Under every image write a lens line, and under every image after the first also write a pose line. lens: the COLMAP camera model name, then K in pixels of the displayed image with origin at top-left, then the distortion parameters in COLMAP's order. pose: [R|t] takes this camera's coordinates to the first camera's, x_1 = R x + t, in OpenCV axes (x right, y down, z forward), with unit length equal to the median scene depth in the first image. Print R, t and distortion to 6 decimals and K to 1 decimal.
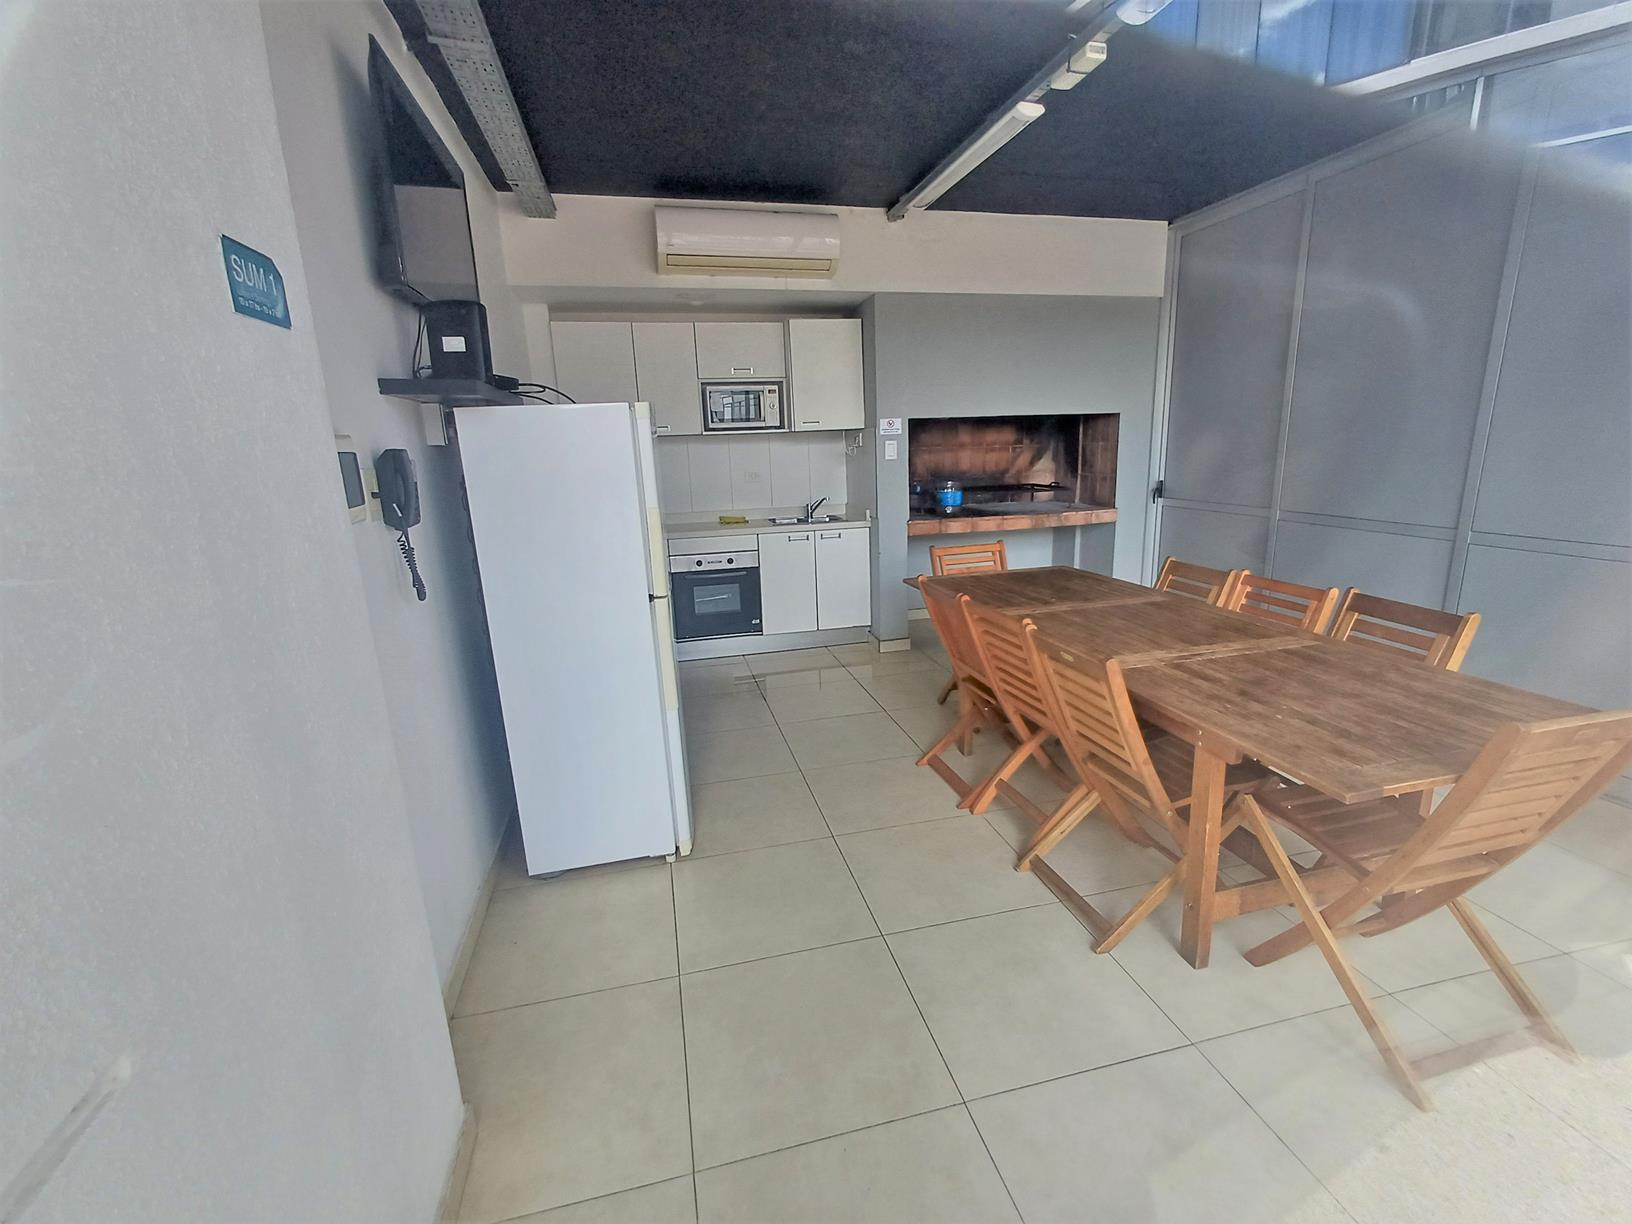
lens RADIAL K [[729.5, 0, 832.2], [0, 729.5, 619.5], [0, 0, 1]] dist [0.001417, -0.009027]
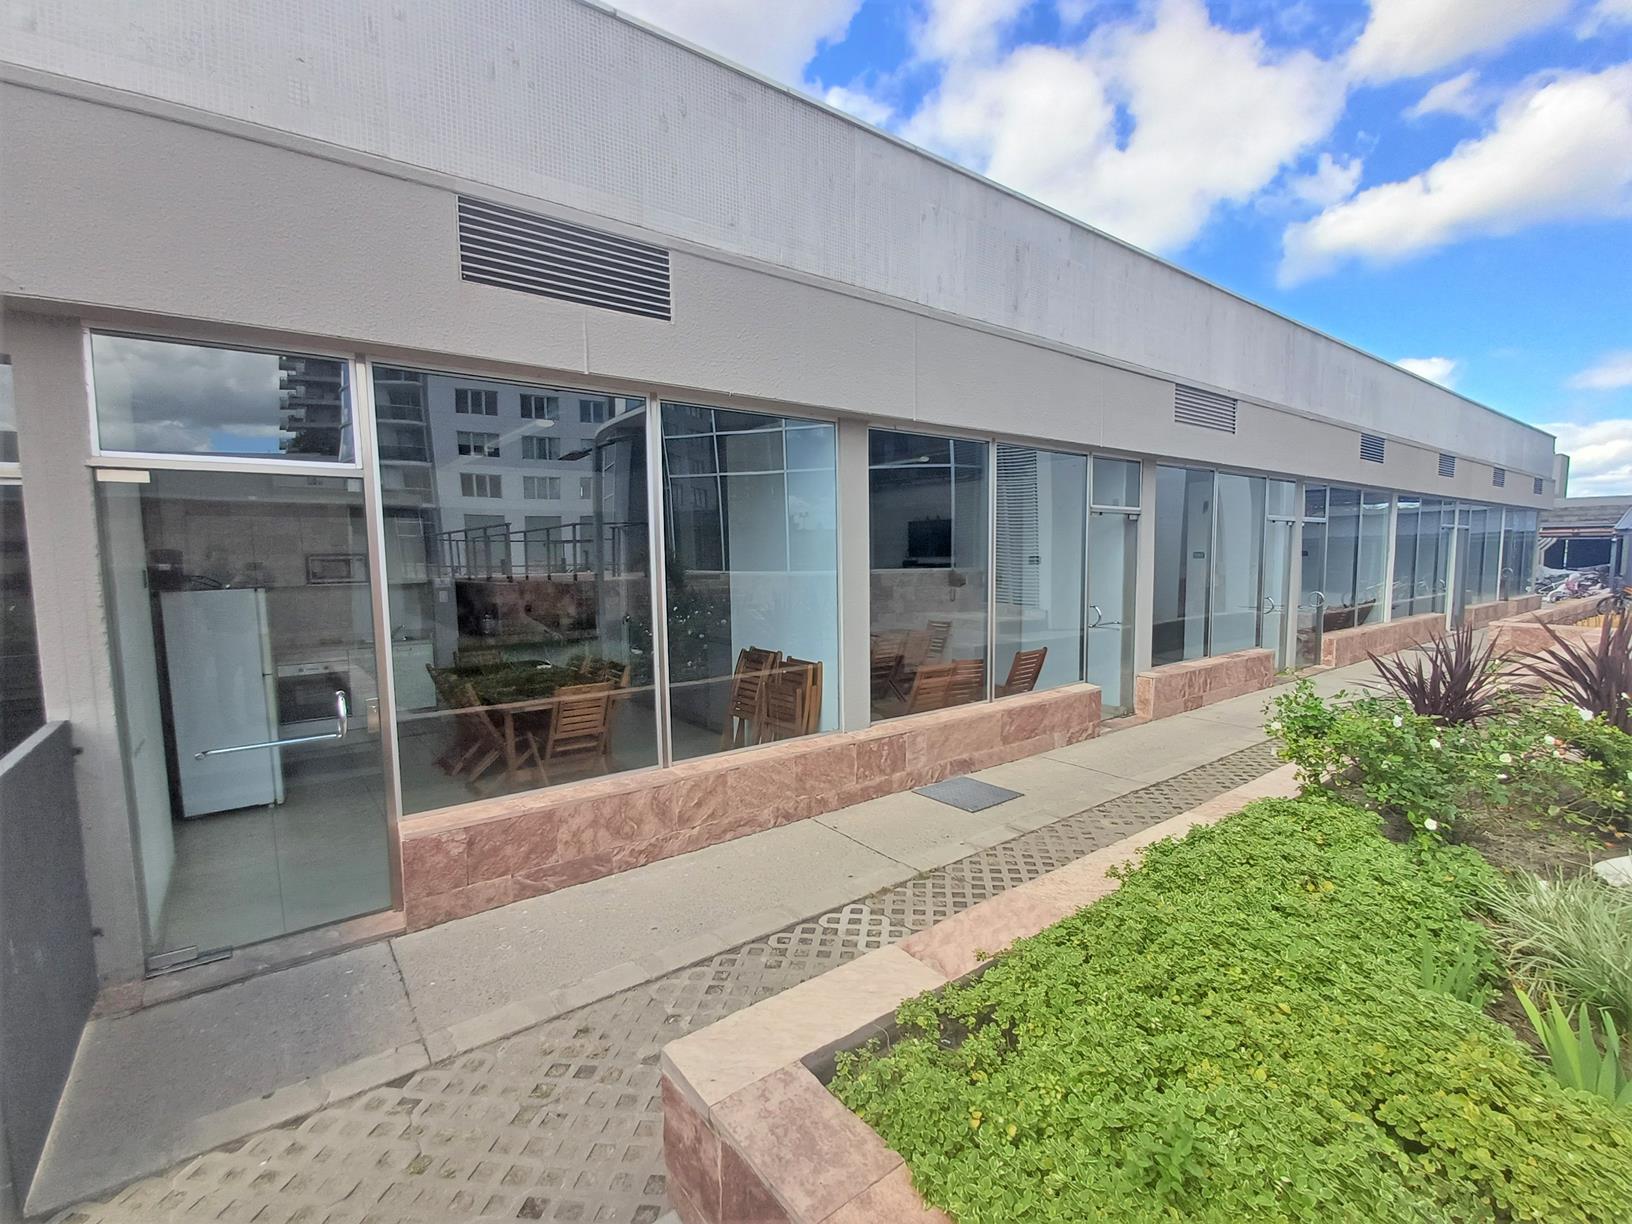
lens RADIAL K [[729.5, 0, 832.2], [0, 729.5, 619.5], [0, 0, 1]] dist [0.001417, -0.009027]
pose [[0.910736, -0.016571, 0.412655, 0.194148], [0.082045, 0.986539, -0.141456, 0.119136], [-0.404756, 0.162685, 0.899836, -0.798596]]
